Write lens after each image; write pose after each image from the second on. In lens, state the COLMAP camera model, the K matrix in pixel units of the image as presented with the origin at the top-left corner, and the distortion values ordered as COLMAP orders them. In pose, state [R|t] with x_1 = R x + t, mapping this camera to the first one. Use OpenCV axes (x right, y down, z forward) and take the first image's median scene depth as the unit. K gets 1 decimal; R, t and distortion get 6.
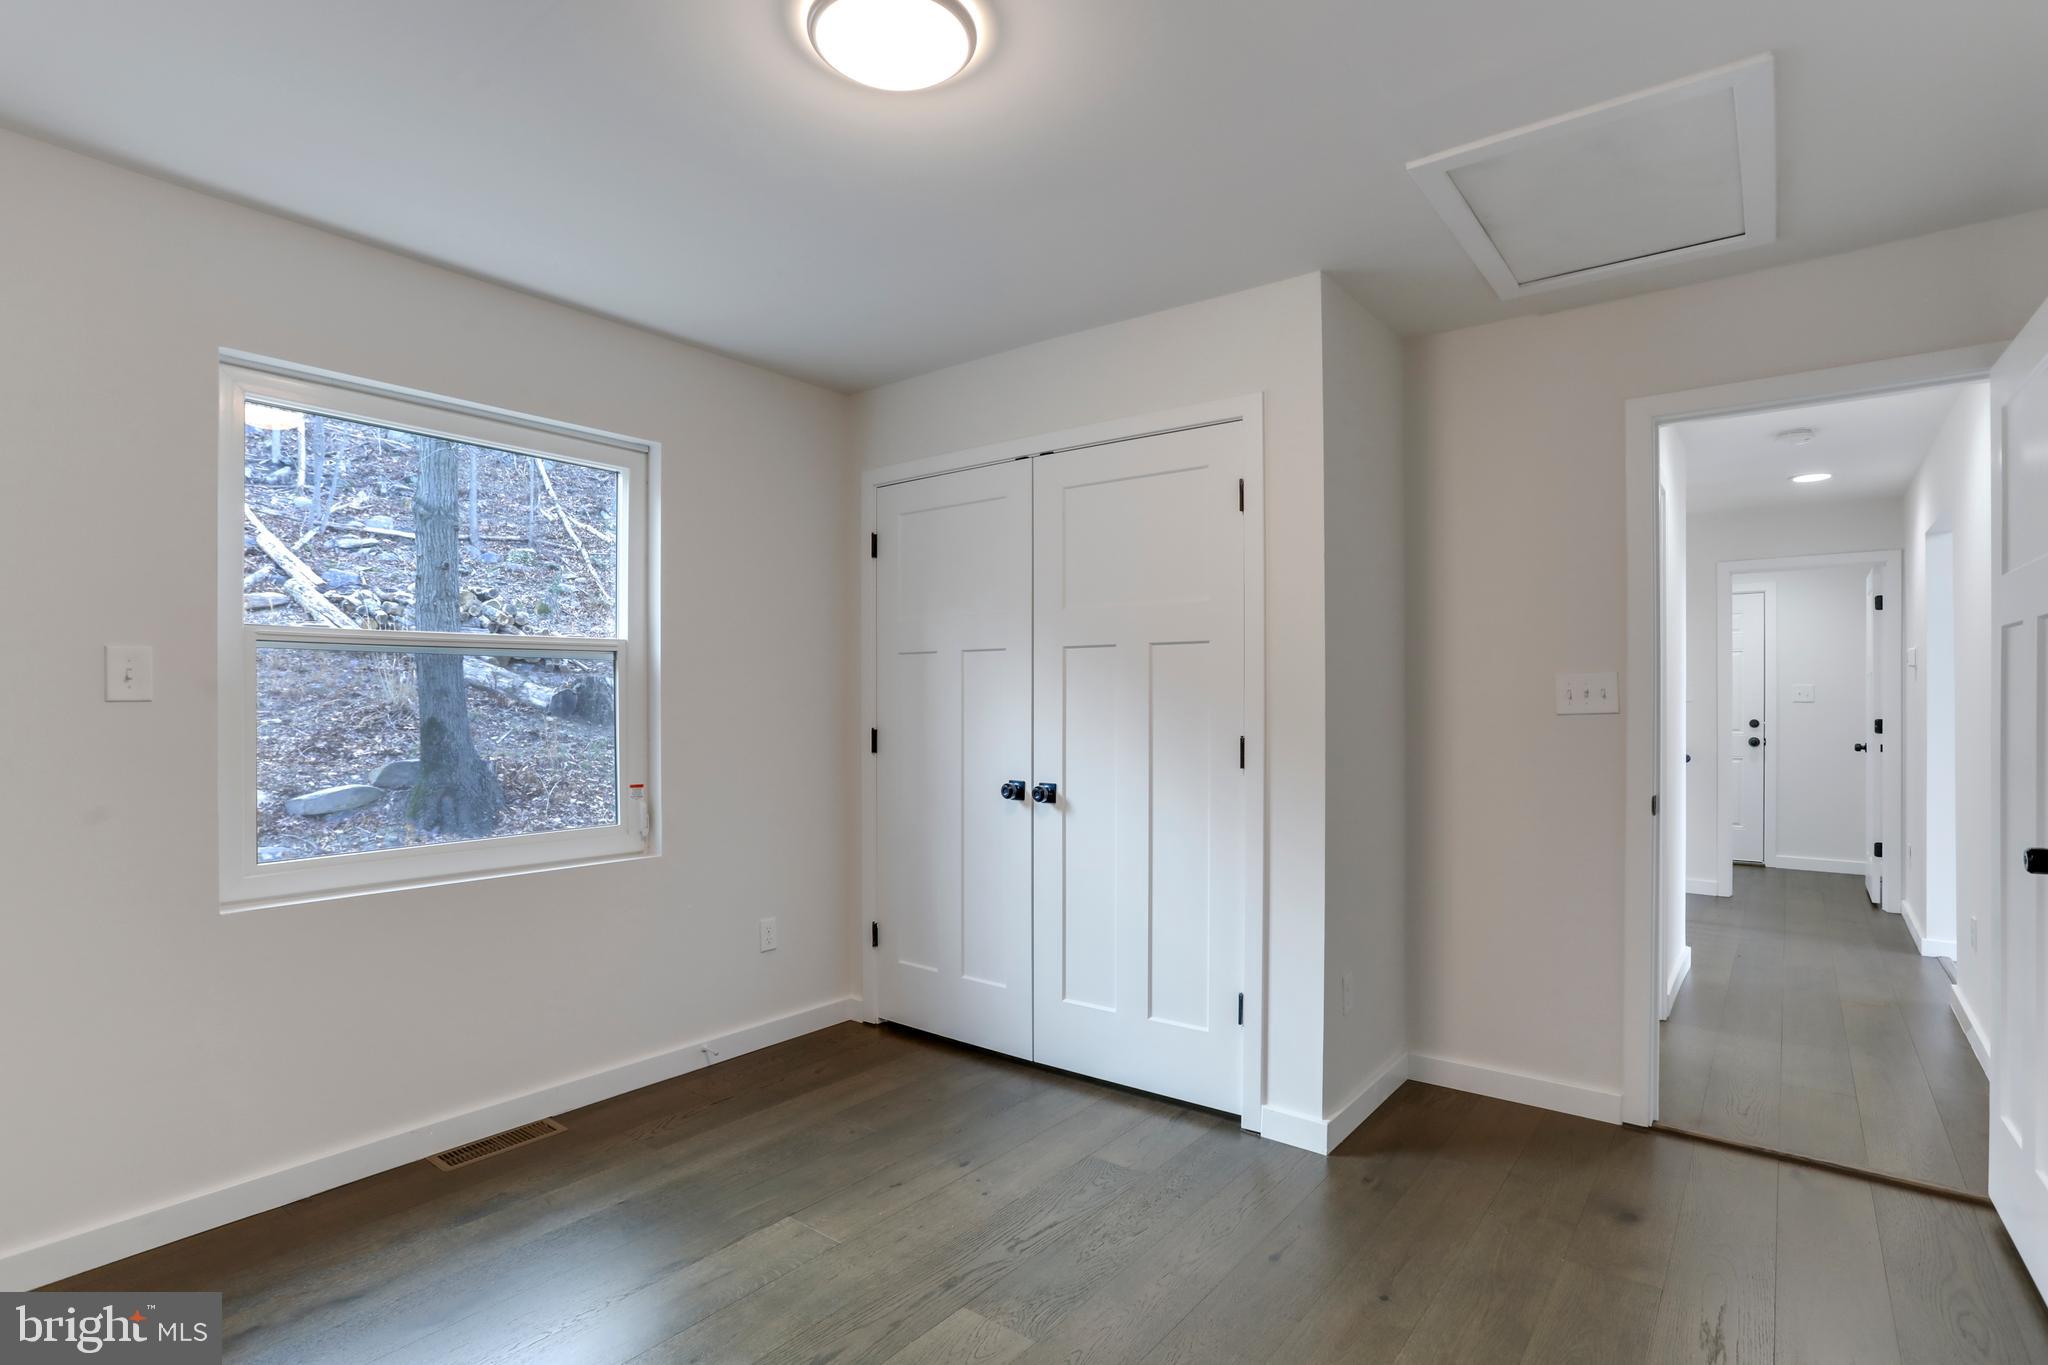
lens RADIAL K [[1016.9, 0, 1022.8], [0, 1016.9, 705.2], [0, 0, 1]] dist [-0.042552, 0.030403]
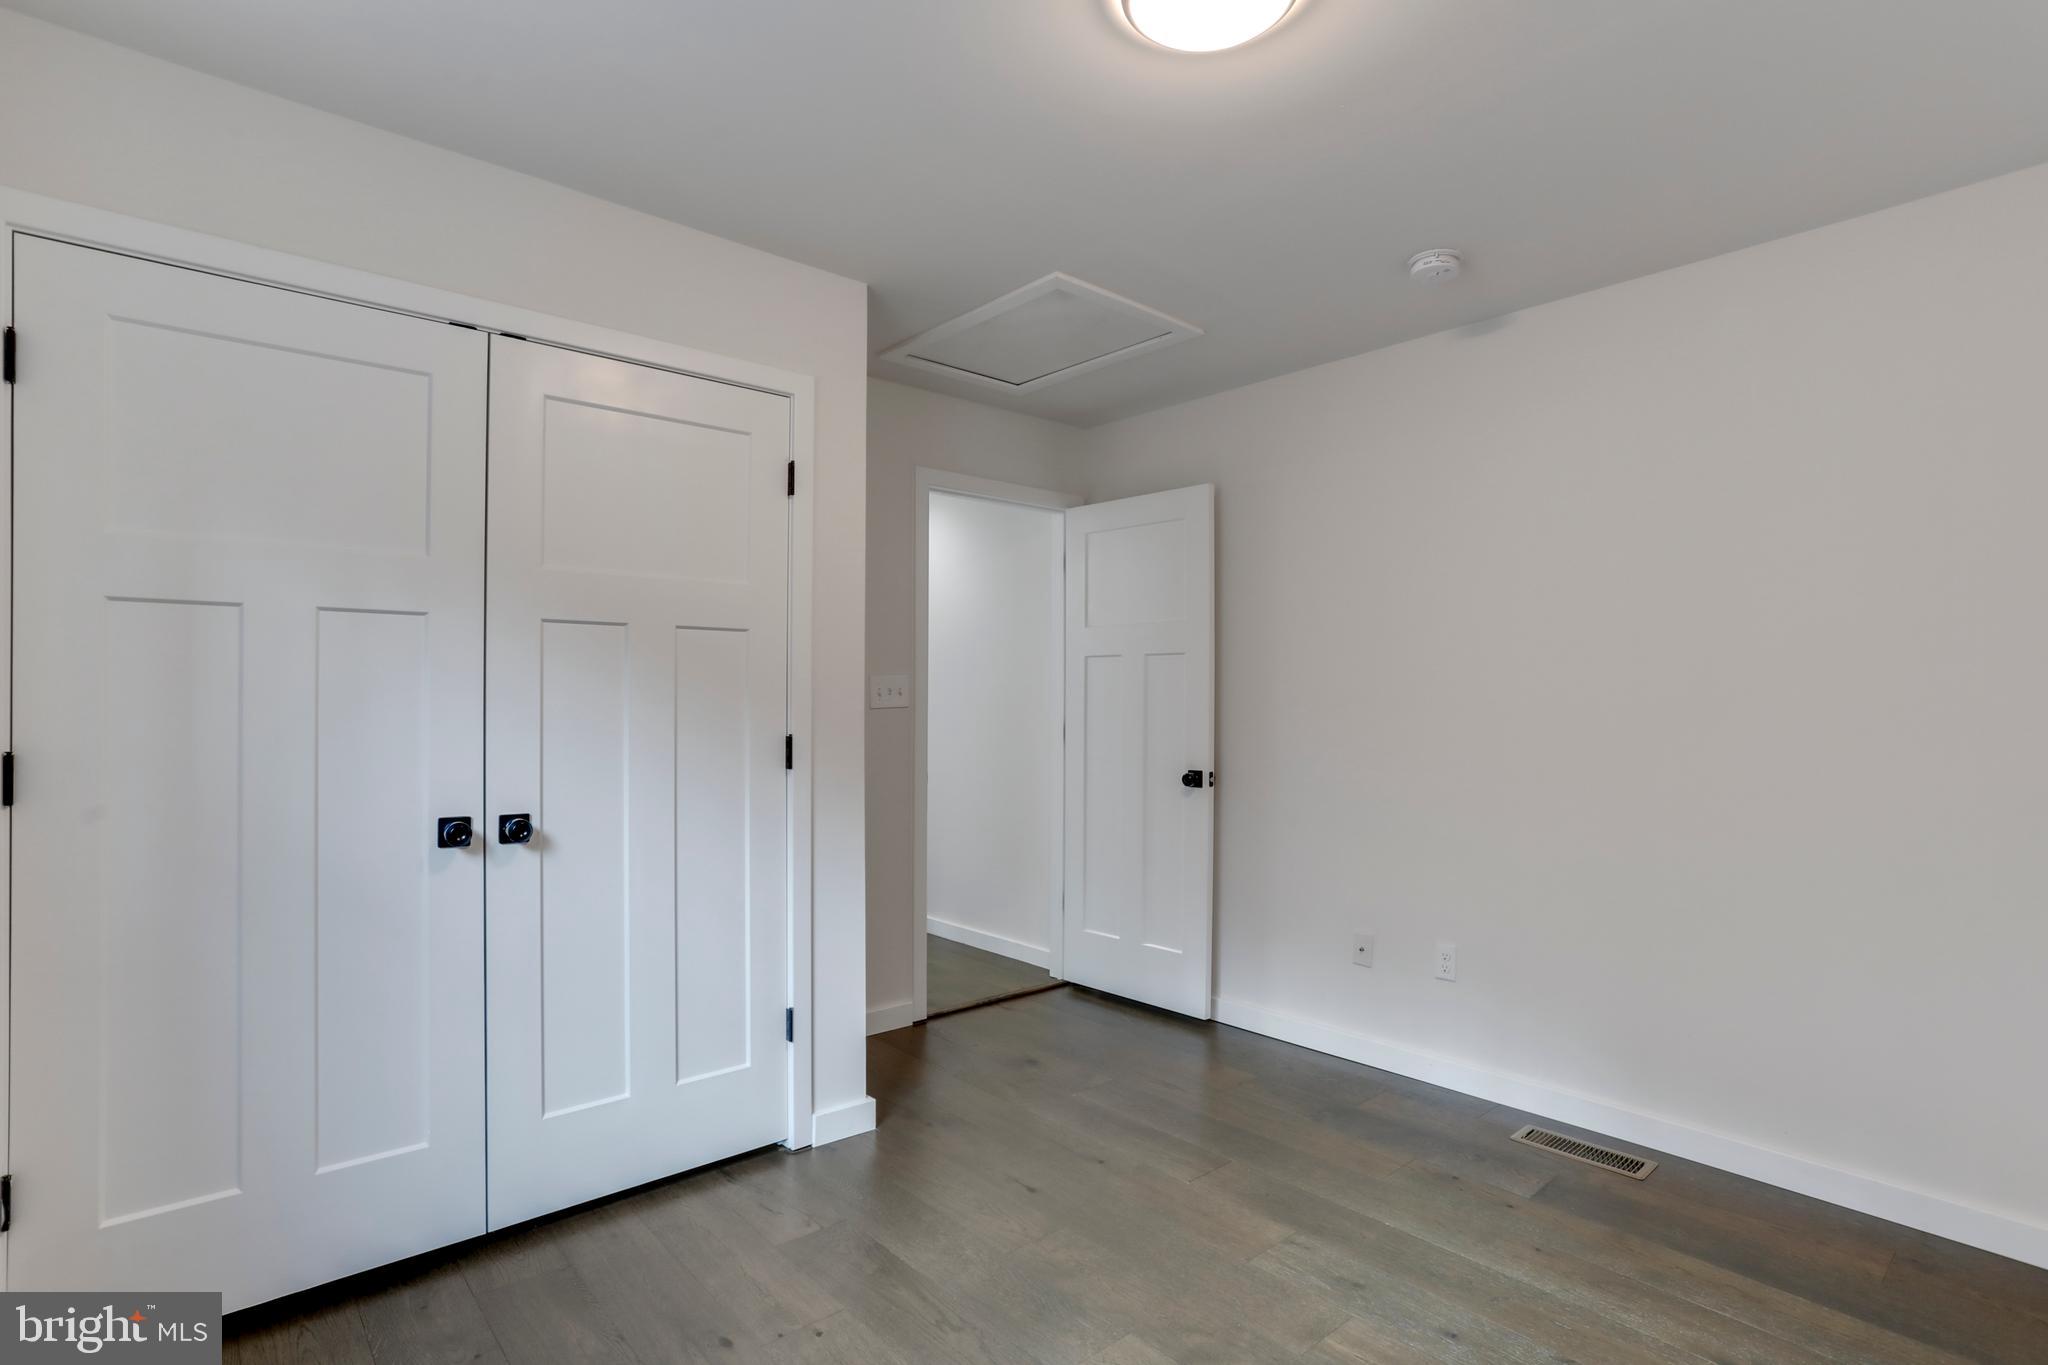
lens RADIAL K [[1016.9, 0, 1022.8], [0, 1016.9, 705.2], [0, 0, 1]] dist [-0.042552, 0.030403]
pose [[0.195726, -0.002719, 0.980655, -0.641449], [0.002724, 0.999994, 0.002229, 0.002957], [-0.980655, 0.002235, 0.195732, 0.588375]]
